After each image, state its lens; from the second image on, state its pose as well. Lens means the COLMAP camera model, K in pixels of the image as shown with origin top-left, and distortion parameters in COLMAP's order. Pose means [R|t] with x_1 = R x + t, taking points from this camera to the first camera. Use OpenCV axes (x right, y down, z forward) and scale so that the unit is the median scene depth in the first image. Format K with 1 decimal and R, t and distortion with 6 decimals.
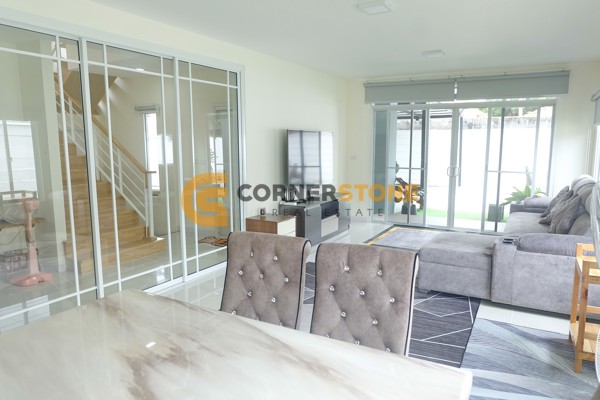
lens RADIAL K [[423.3, 0, 300.0], [0, 423.3, 200.0], [0, 0, 1]] dist [-0.024956, 0.001665]
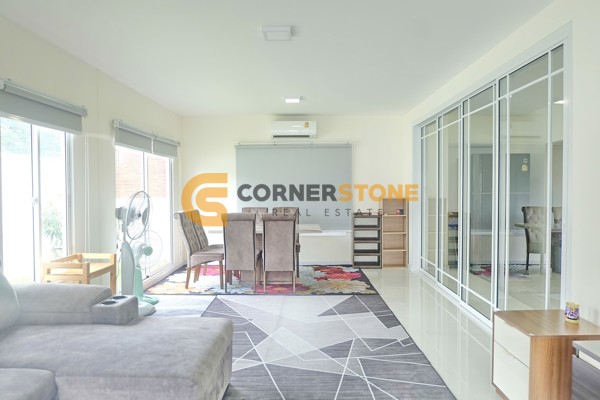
lens RADIAL K [[423.3, 0, 300.0], [0, 423.3, 200.0], [0, 0, 1]] dist [-0.024956, 0.001665]
pose [[-0.879623, 0.014989, -0.475436, 0.363541], [-0.062558, 0.987176, 0.146864, -0.134081], [0.471541, 0.158927, -0.867405, 1.146183]]
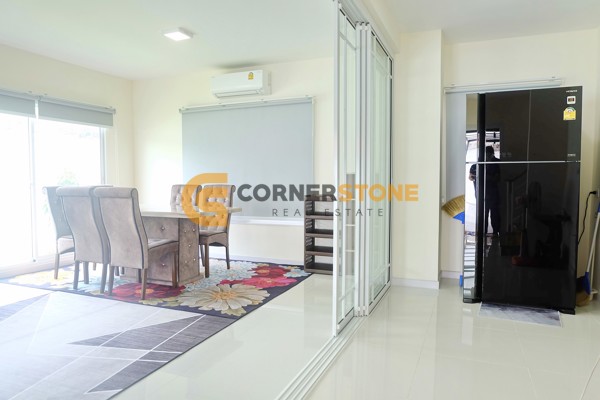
lens RADIAL K [[408.2, 0, 300.0], [0, 408.2, 200.0], [0, 0, 1]] dist [-0.038397, 0.000289]
pose [[-0.993645, 0.004186, -0.112482, -0.235333], [-0.016659, 0.982834, 0.183738, -0.070405], [0.111320, 0.184444, -0.976518, 0.986603]]
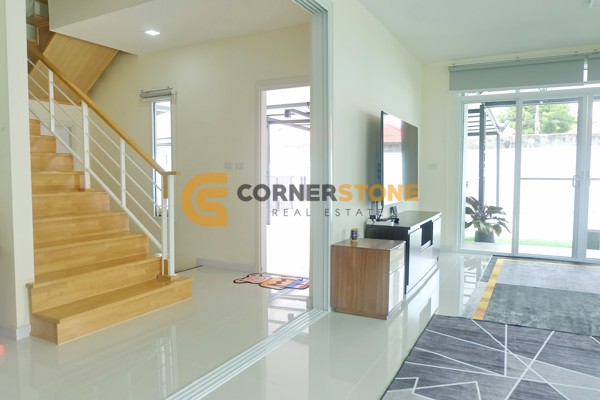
lens RADIAL K [[441.7, 0, 307.1], [0, 441.7, 199.5], [0, 0, 1]] dist [-0.002827, 0.003451]
pose [[0.998861, -0.000621, 0.047720, -0.176442], [0.004292, 0.997032, -0.076873, 0.024583], [-0.047531, 0.076990, 0.995898, 0.311098]]
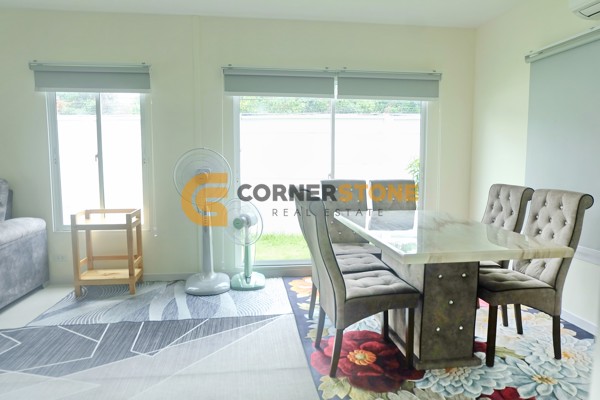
lens RADIAL K [[416.2, 0, 305.7], [0, 416.2, 199.0], [0, 0, 1]] dist [-0.029351, 0.003903]
pose [[-0.602800, -0.083447, 0.793517, -0.352099], [0.108110, 0.976803, 0.184848, -0.043730], [-0.790535, 0.197213, -0.579795, 0.593701]]
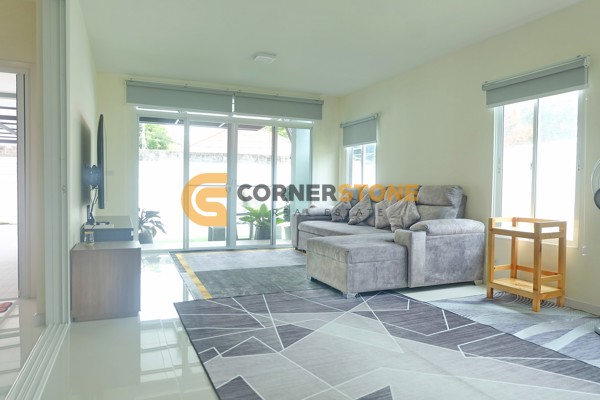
lens RADIAL K [[416.2, 0, 305.7], [0, 416.2, 199.0], [0, 0, 1]] dist [-0.029351, 0.003903]
pose [[0.600422, -0.014882, 0.799545, -0.350179], [0.097552, 0.993723, -0.054761, 0.031766], [-0.793711, 0.110877, 0.598104, 0.358068]]
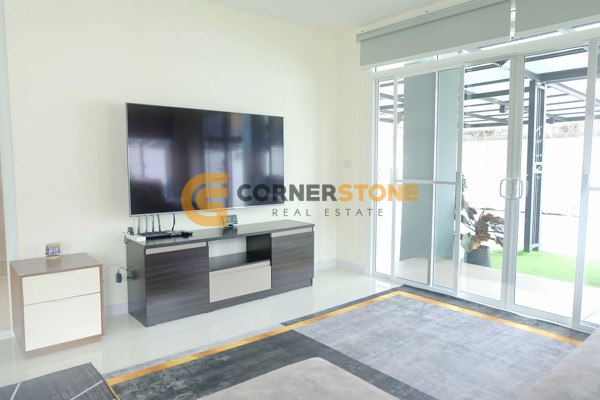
lens RADIAL K [[423.3, 0, 300.0], [0, 423.3, 200.0], [0, 0, 1]] dist [-0.024956, 0.001665]
pose [[0.933736, 0.031332, -0.356588, 0.368882], [-0.049577, 0.997881, -0.042139, -0.027448], [0.354512, 0.057025, 0.933311, 0.563936]]
